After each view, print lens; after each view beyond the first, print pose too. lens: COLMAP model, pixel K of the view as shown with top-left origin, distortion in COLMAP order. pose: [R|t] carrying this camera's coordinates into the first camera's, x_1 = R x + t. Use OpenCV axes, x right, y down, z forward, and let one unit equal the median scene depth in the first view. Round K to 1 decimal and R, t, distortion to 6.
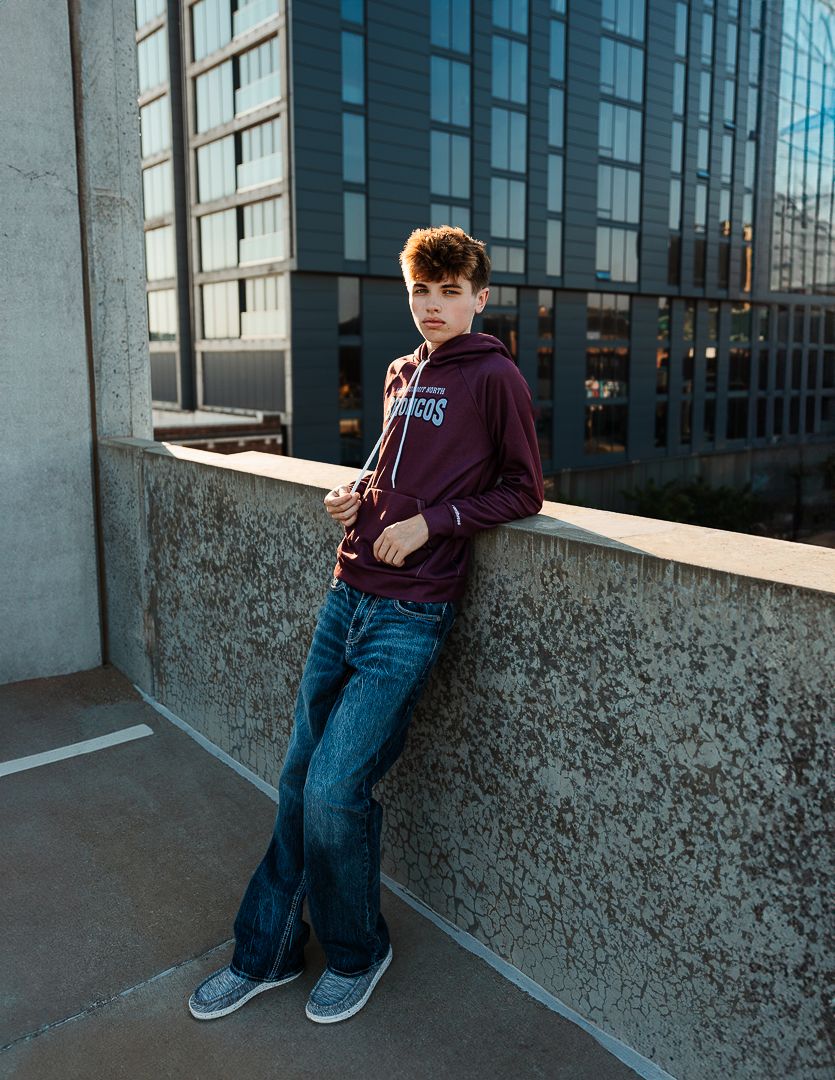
lens RADIAL K [[936.4, 0, 403.3], [0, 936.4, 486.4], [0, 0, 1]] dist [-0.031165, -0.008489]
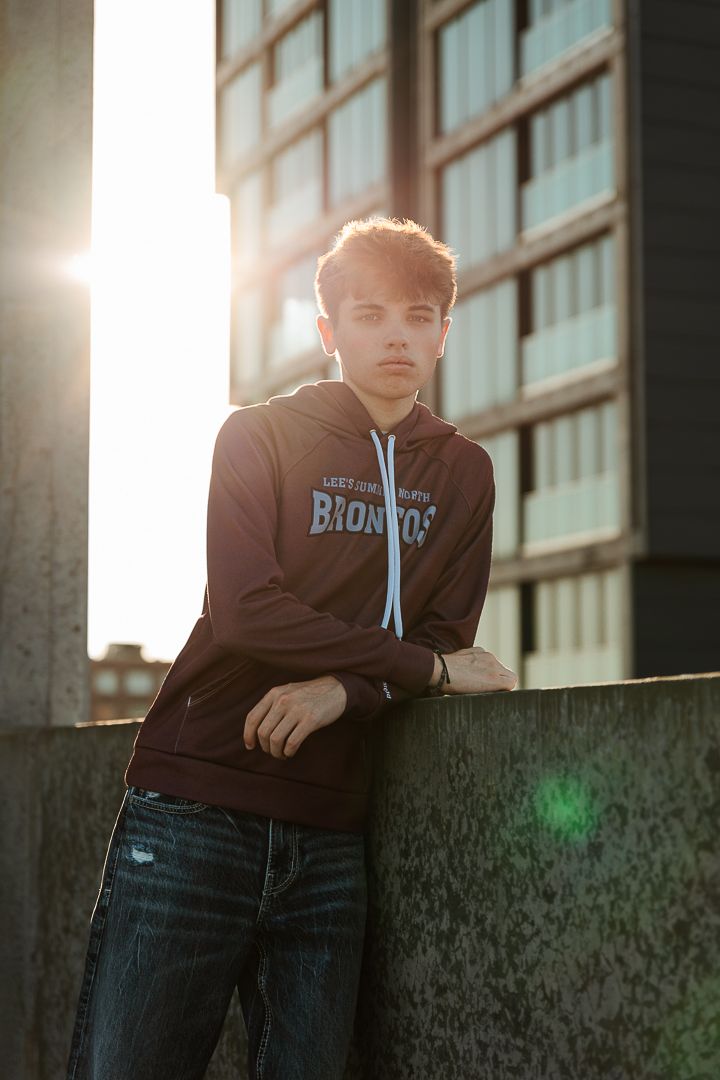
lens RADIAL K [[2261.9, 0, 359.5], [0, 2261.9, 539.4], [0, 0, 1]] dist [0.013698, 0.000000]
pose [[0.961986, -0.027454, -0.271716, 0.471273], [-0.041834, 0.968378, -0.245955, 0.300216], [0.269876, 0.247972, 0.930418, -0.401109]]
